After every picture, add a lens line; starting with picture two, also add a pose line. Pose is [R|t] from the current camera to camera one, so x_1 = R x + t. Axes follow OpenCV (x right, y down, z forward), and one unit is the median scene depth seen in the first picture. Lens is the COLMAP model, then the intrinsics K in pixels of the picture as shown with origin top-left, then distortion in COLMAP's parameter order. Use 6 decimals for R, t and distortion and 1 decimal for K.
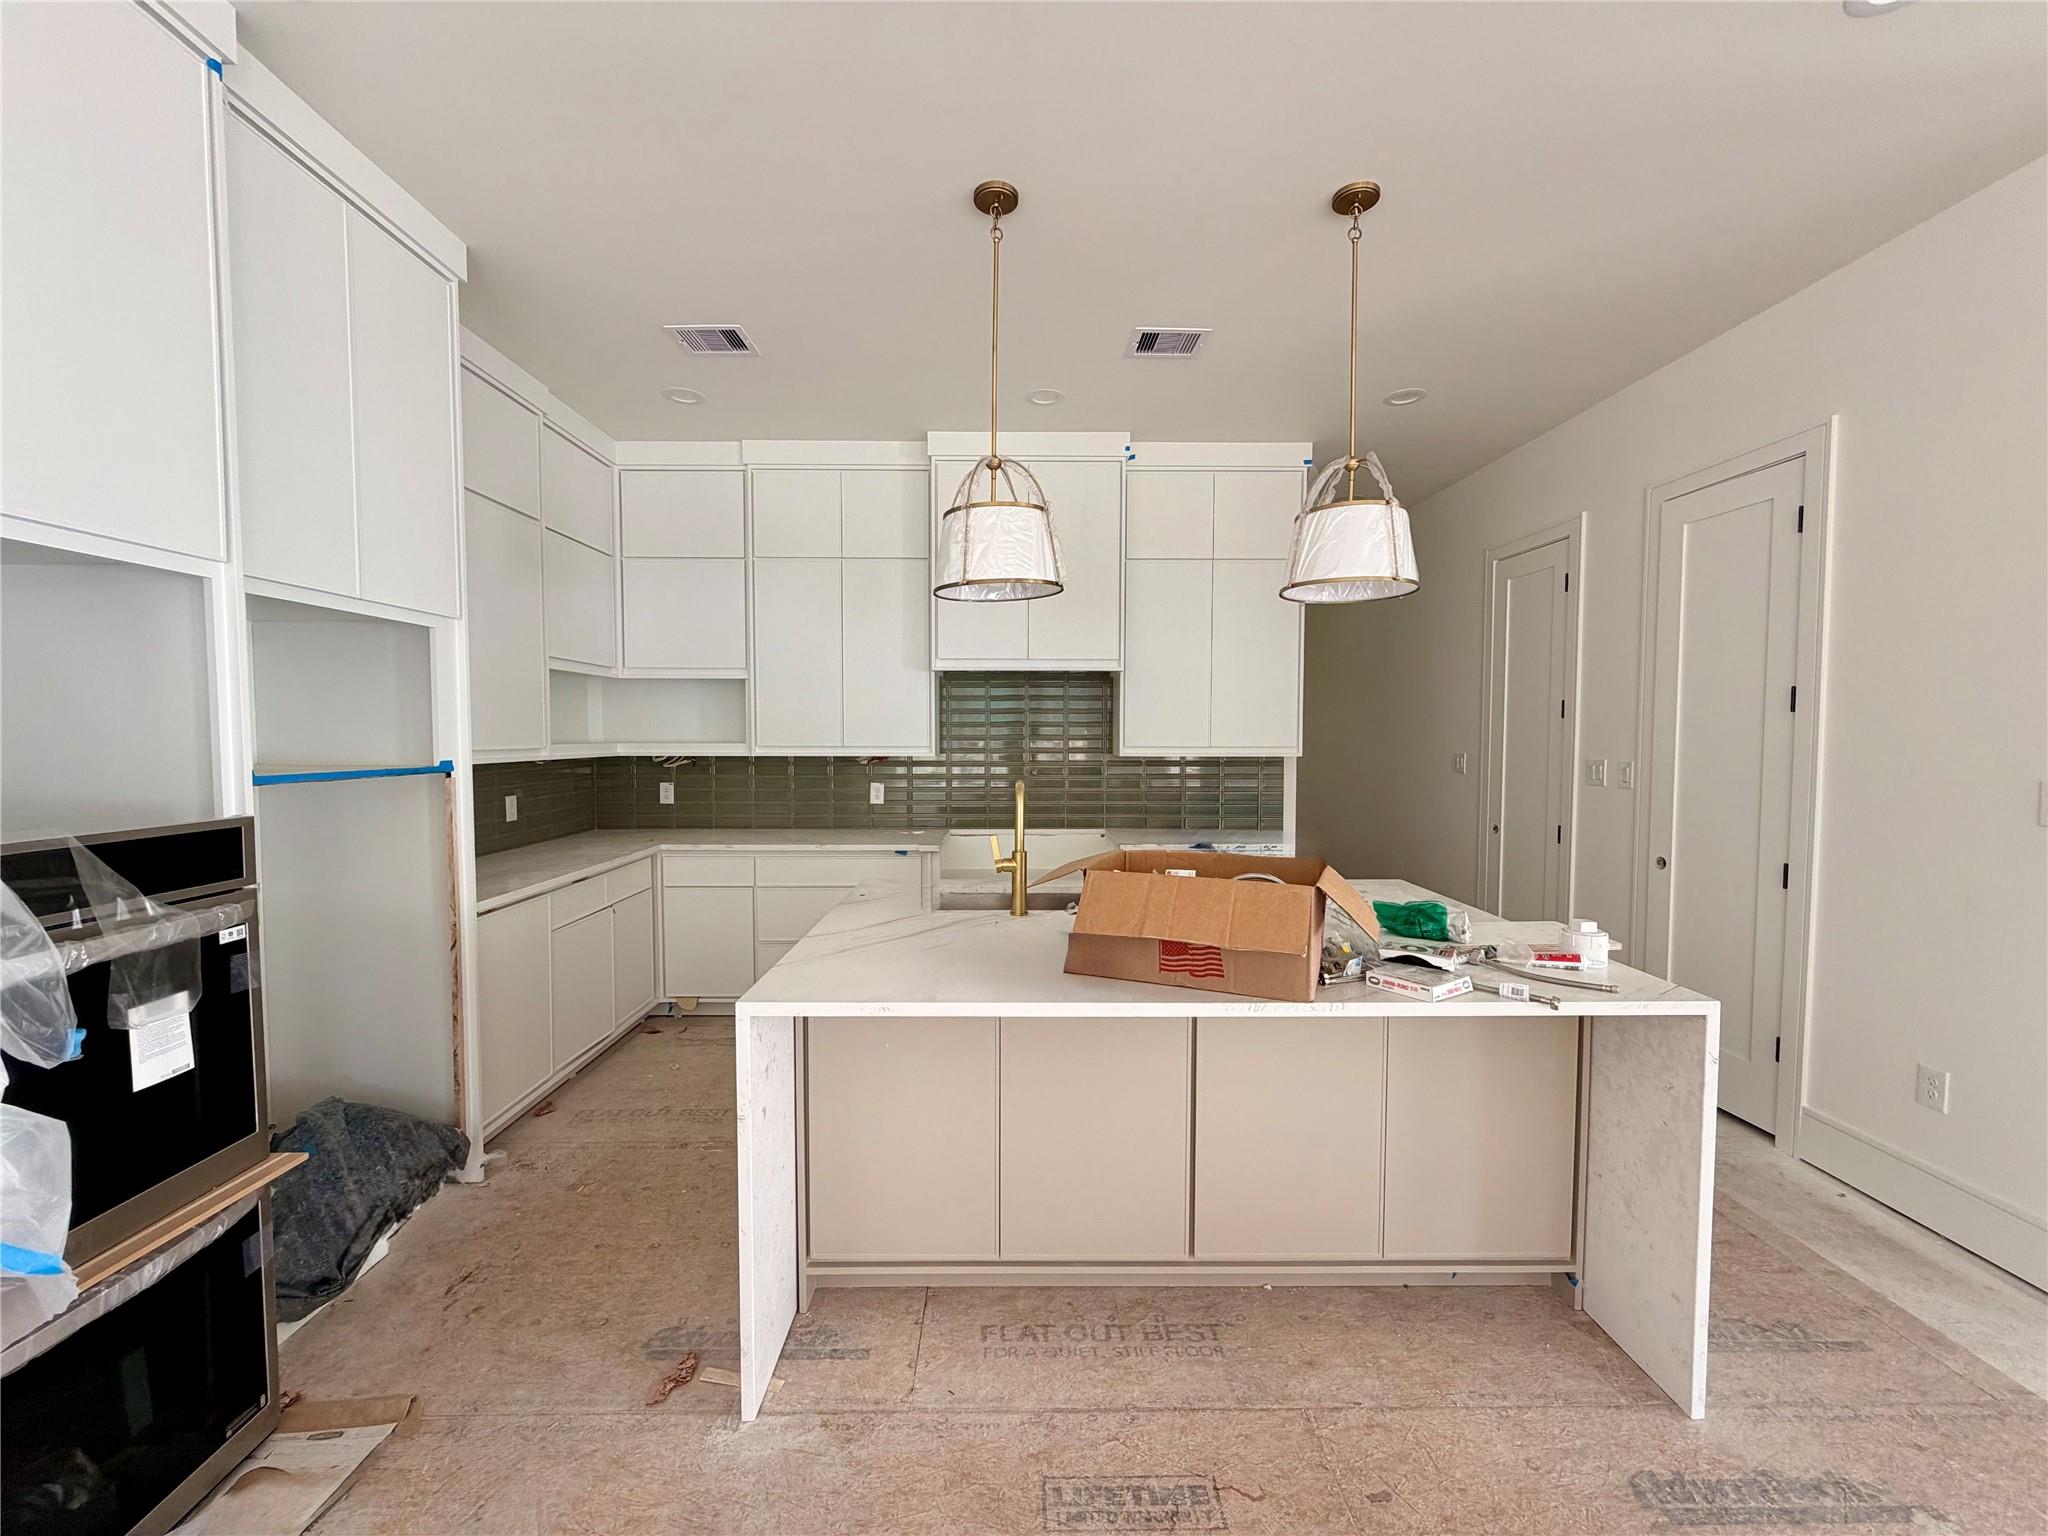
lens RADIAL K [[814.5, 0, 1011.2], [0, 814.5, 766.0], [0, 0, 1]] dist [-0.000172, -0.000138]
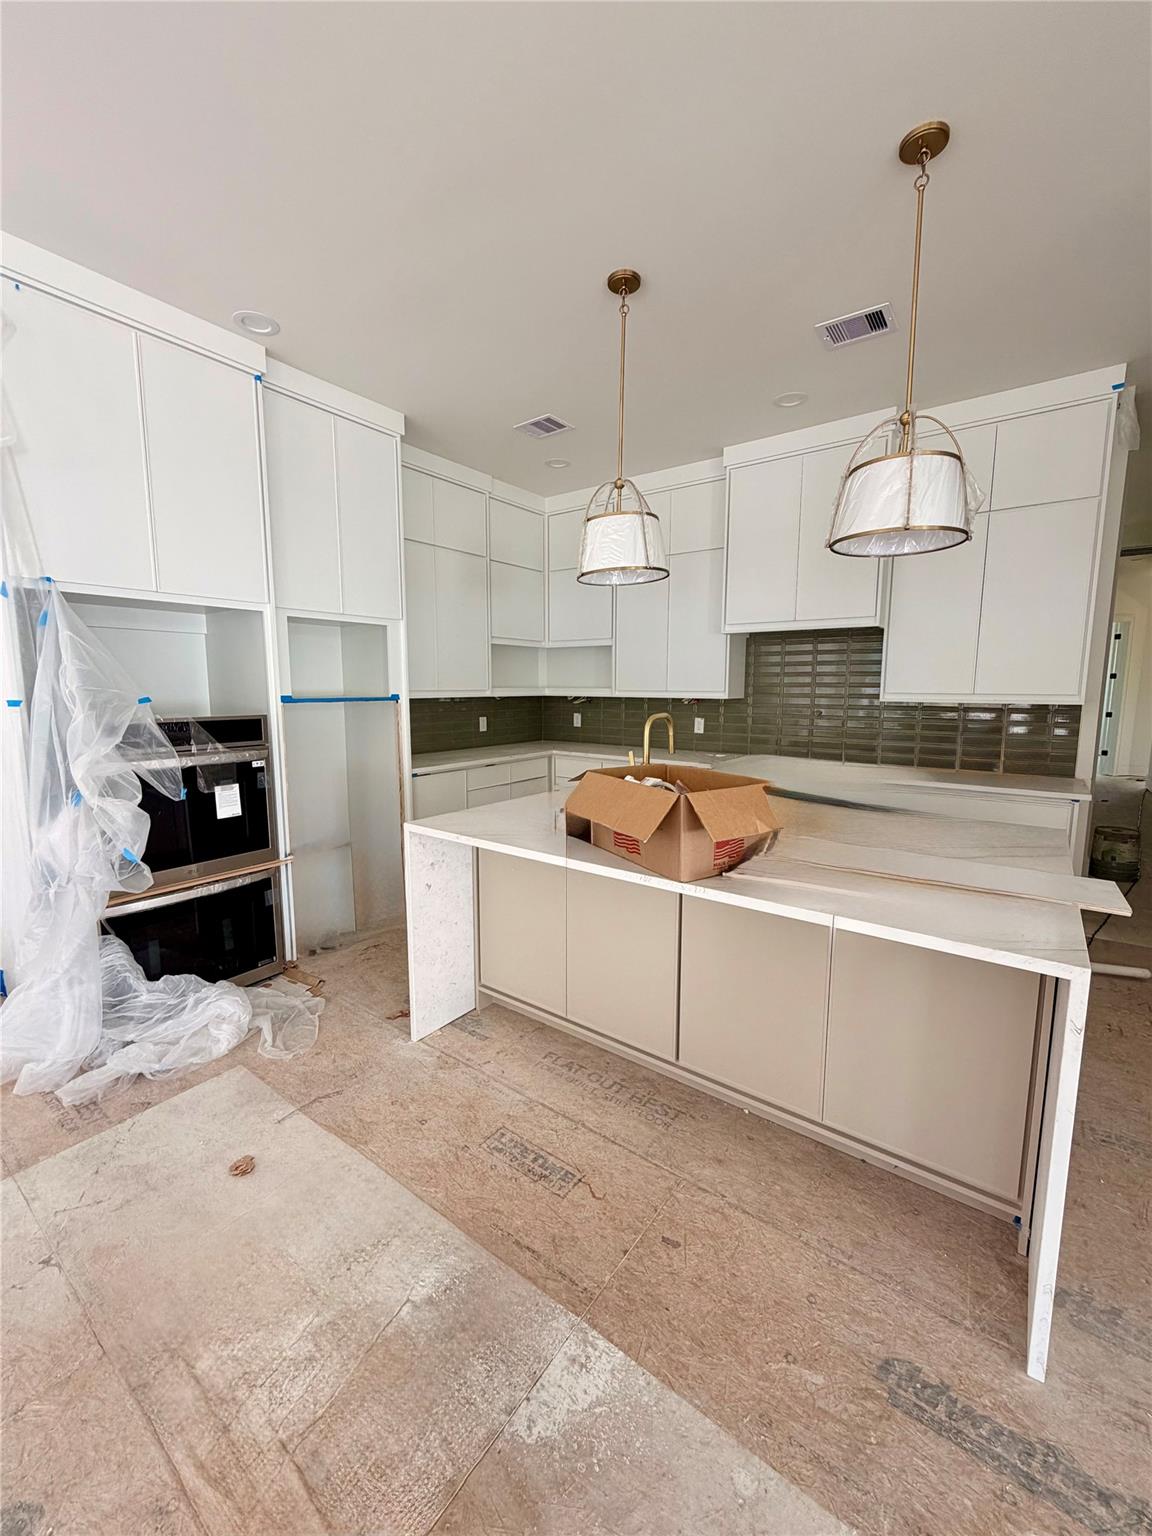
lens RADIAL K [[610.9, 0, 577.7], [0, 610.9, 759.4], [0, 0, 1]] dist [-0.000172, -0.000138]
pose [[0.800005, 0.074290, -0.595376, 0.676248], [-0.025886, 0.995655, 0.089453, 0.008252], [0.599434, -0.056151, 0.798452, 0.108306]]
